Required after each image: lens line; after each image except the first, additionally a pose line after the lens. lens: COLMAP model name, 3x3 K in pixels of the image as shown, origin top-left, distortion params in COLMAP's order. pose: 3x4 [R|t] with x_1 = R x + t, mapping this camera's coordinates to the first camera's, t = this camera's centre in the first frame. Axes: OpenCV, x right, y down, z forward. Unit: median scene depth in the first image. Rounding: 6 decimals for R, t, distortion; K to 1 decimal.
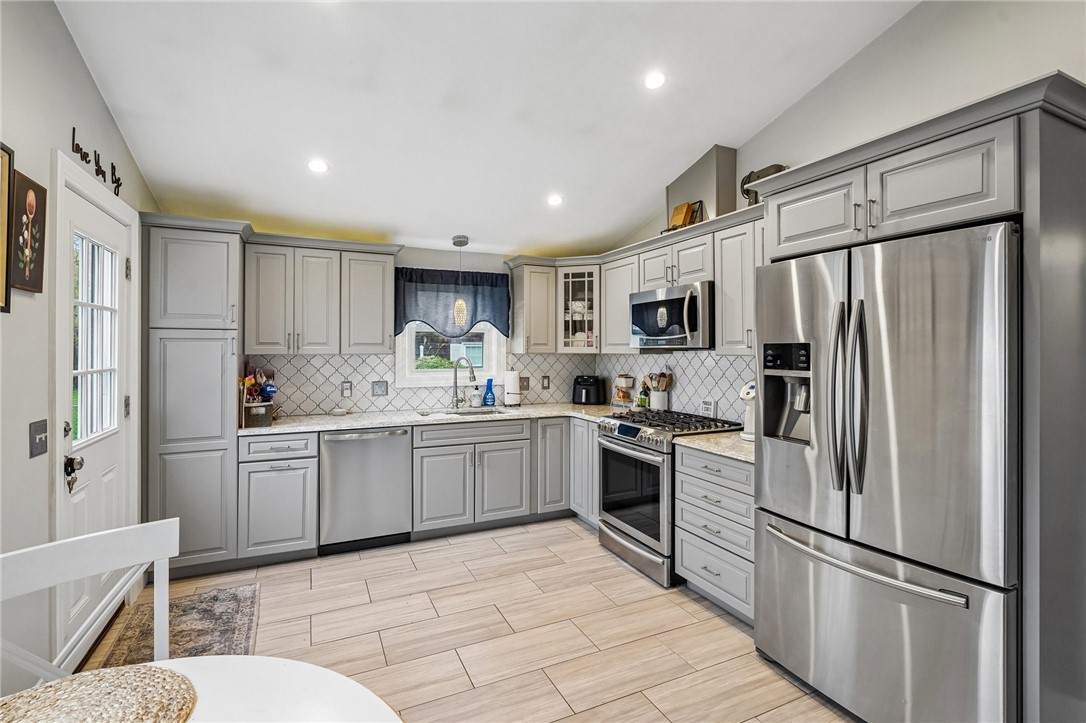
lens RADIAL K [[501.3, 0, 539.5], [0, 501.3, 347.9], [0, 0, 1]] dist [-0.002779, -0.000232]
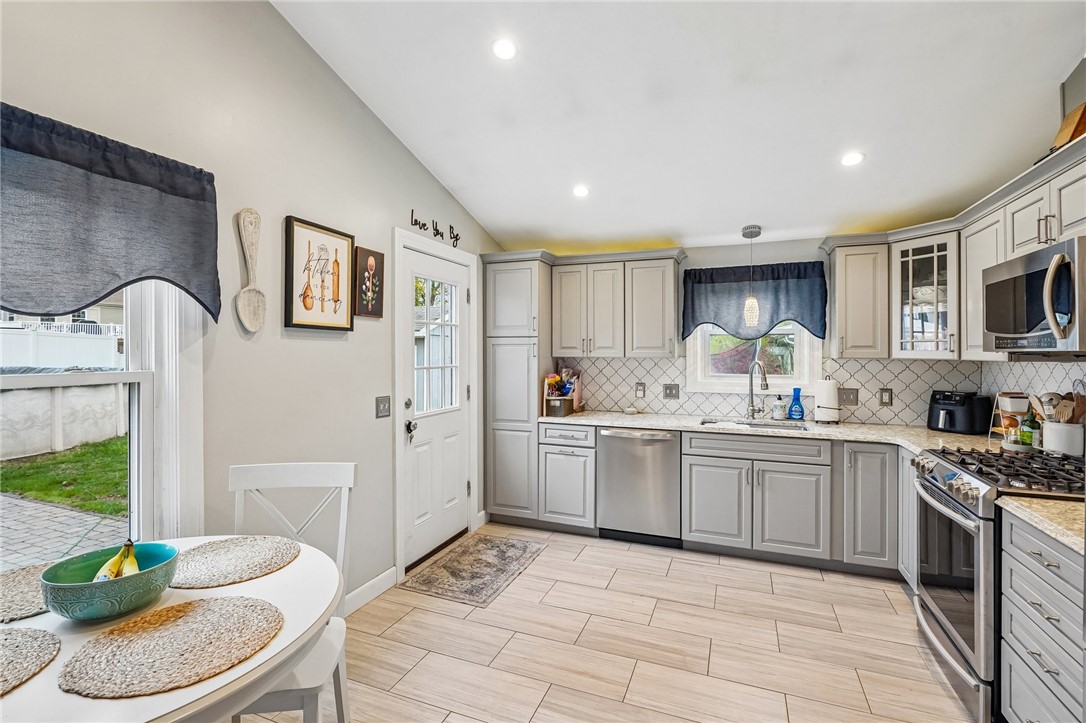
lens RADIAL K [[501.6, 0, 539.1], [0, 501.6, 353.9], [0, 0, 1]] dist [0.000148, -0.000907]
pose [[0.682490, 0.004236, -0.730883, 0.265725], [0.000147, 0.999982, 0.005933, -0.001310], [0.730895, -0.004157, 0.682477, 0.125085]]
